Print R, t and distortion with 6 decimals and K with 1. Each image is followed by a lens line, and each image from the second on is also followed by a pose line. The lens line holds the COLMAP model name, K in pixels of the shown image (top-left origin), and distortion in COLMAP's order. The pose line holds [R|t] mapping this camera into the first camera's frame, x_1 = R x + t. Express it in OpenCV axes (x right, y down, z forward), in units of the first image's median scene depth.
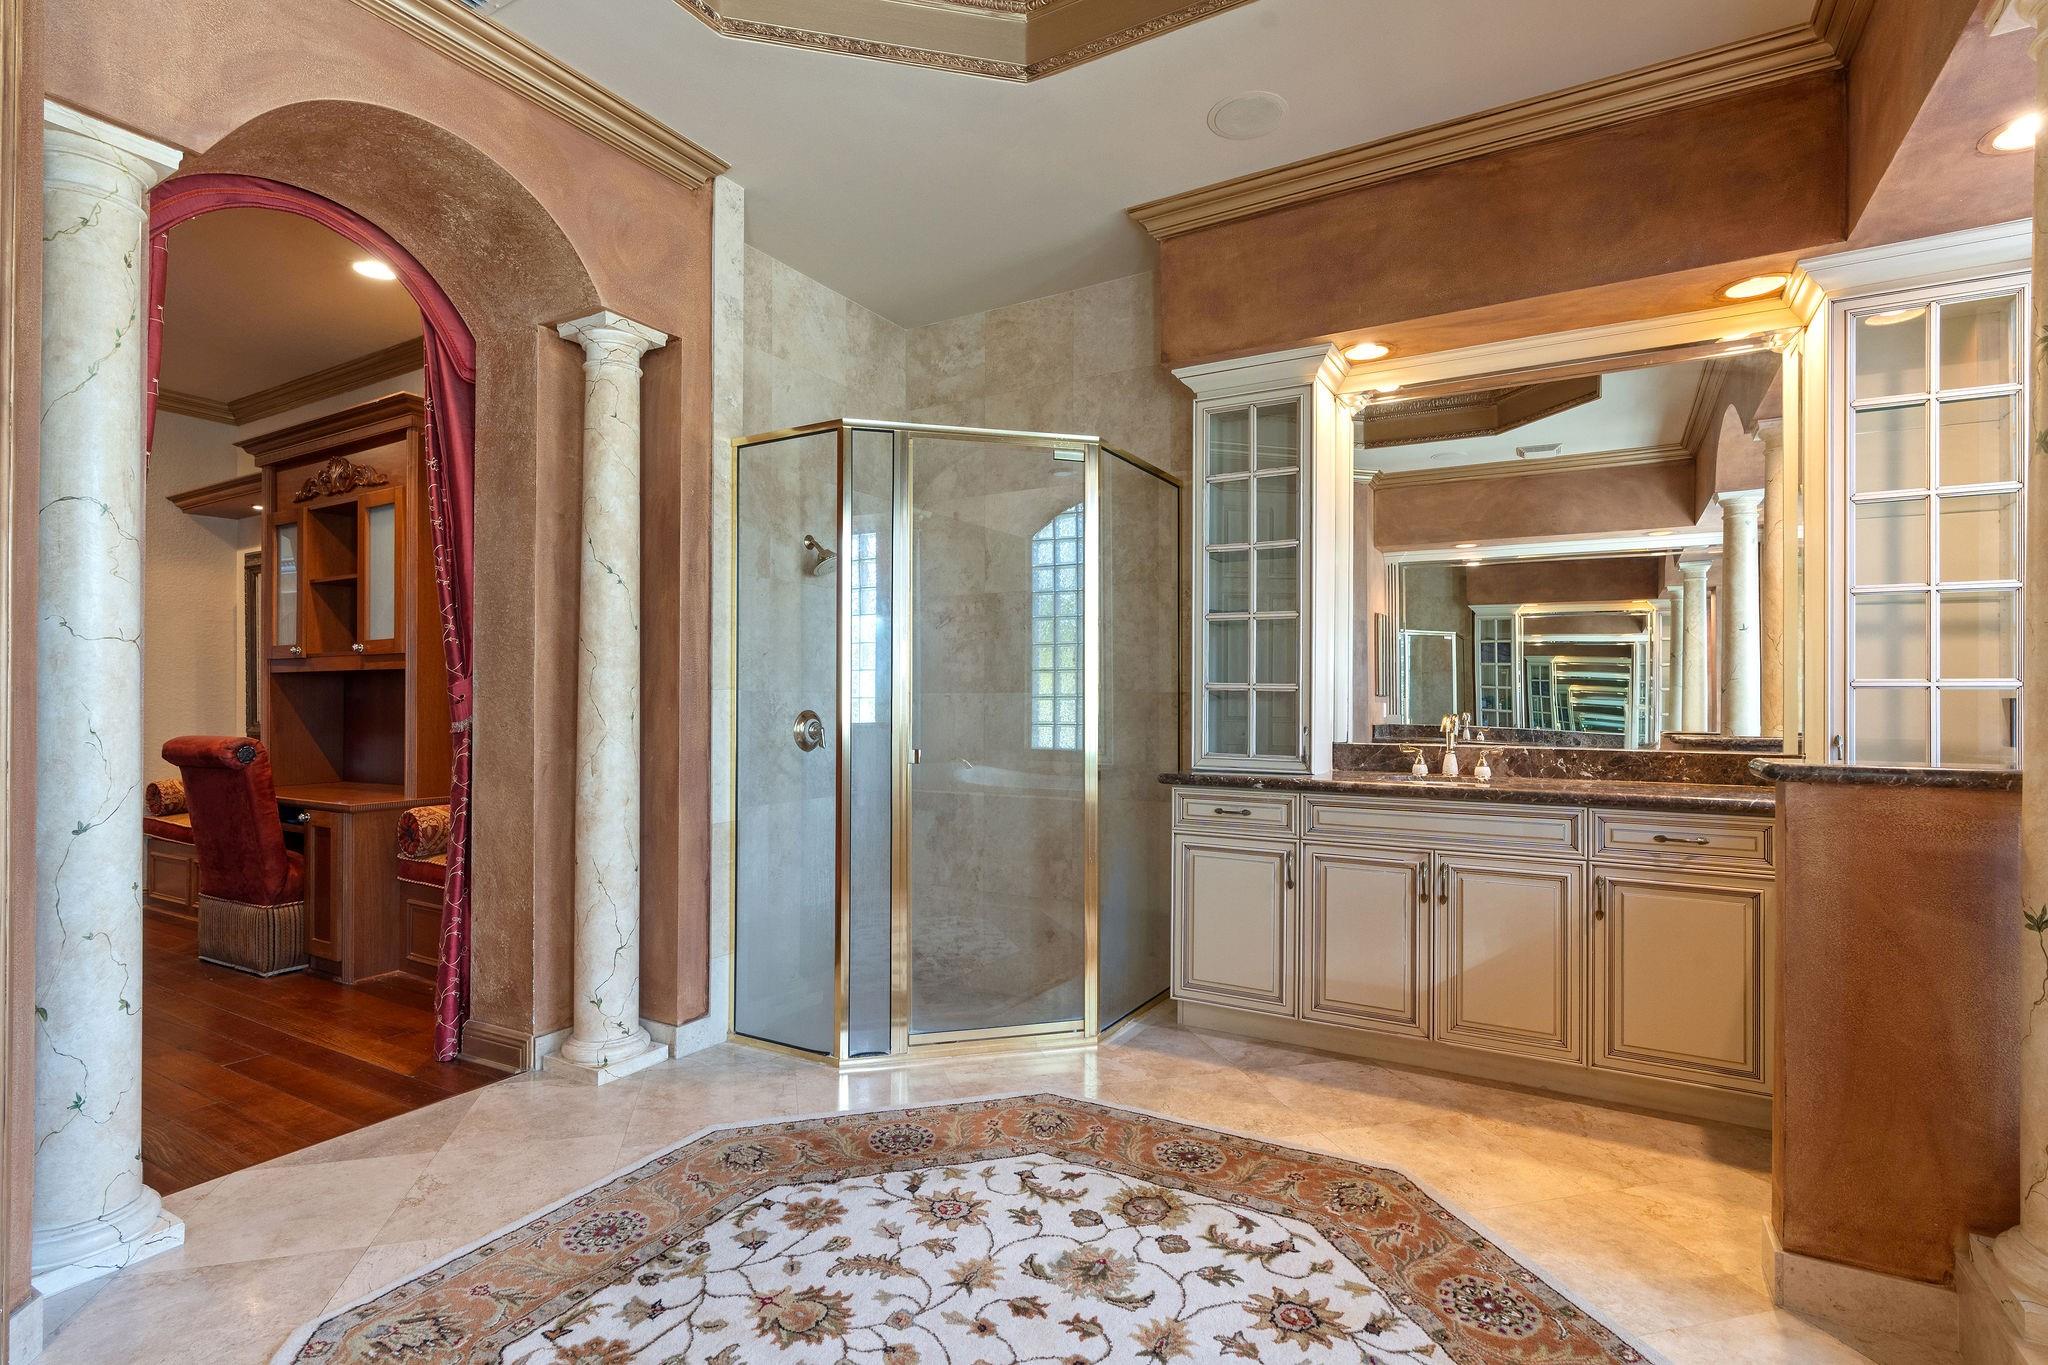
lens RADIAL K [[990.3, 0, 1021.0], [0, 990.3, 692.0], [0, 0, 1]] dist [0.002430, 0.000168]
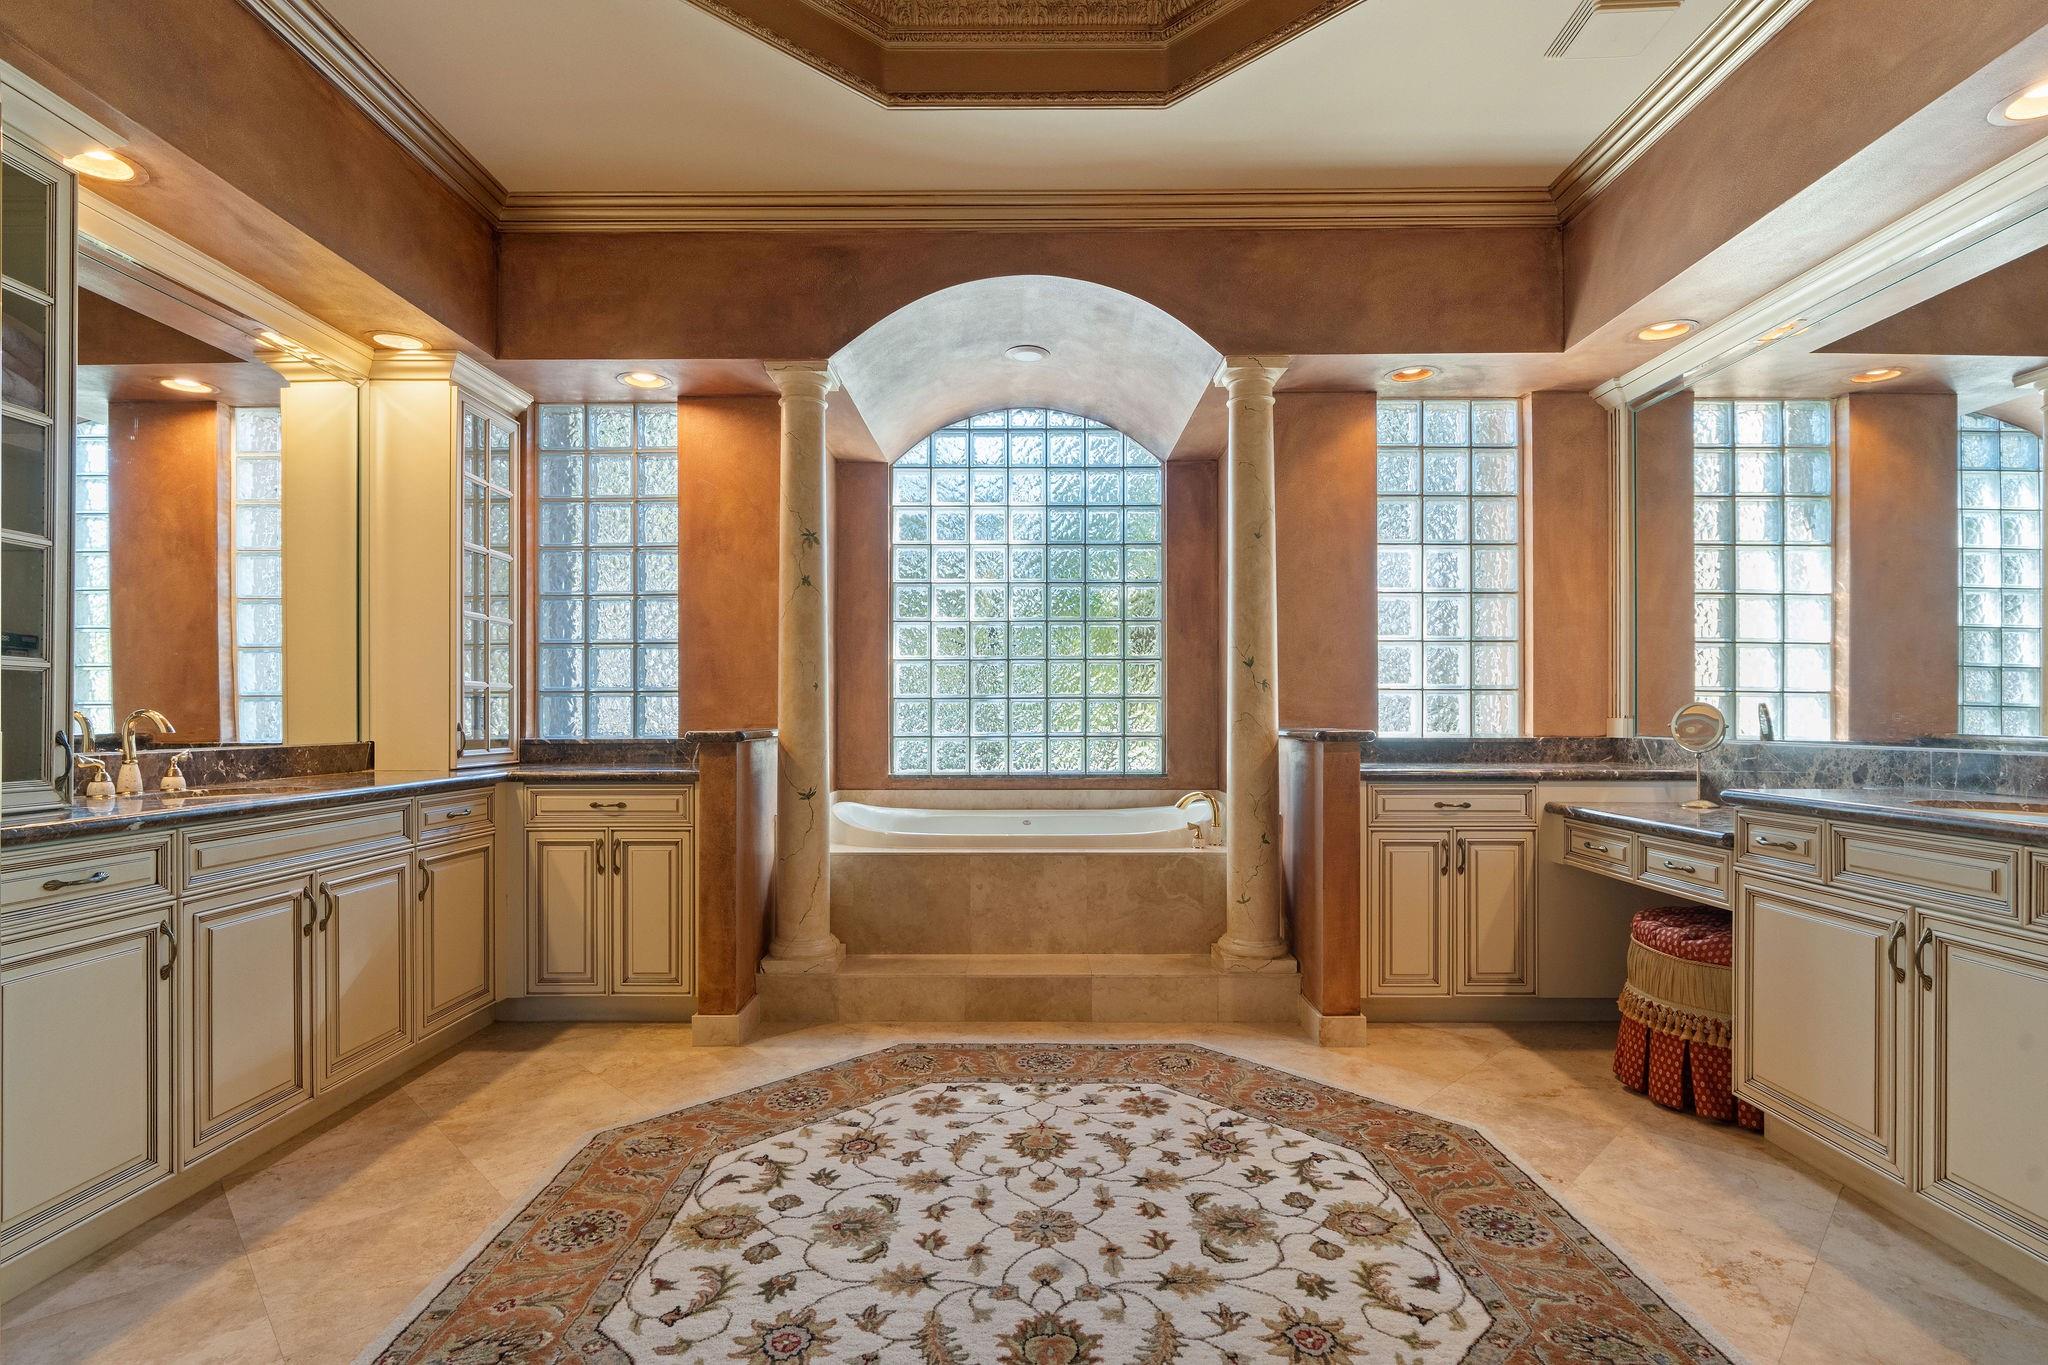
lens RADIAL K [[990.3, 0, 1020.6], [0, 990.3, 714.3], [0, 0, 1]] dist [0.002430, 0.000168]
pose [[-0.499964, -0.002598, 0.866042, -0.838067], [-0.006537, 0.999978, -0.000774, 0.033642], [-0.866021, -0.006048, -0.499970, 1.243886]]
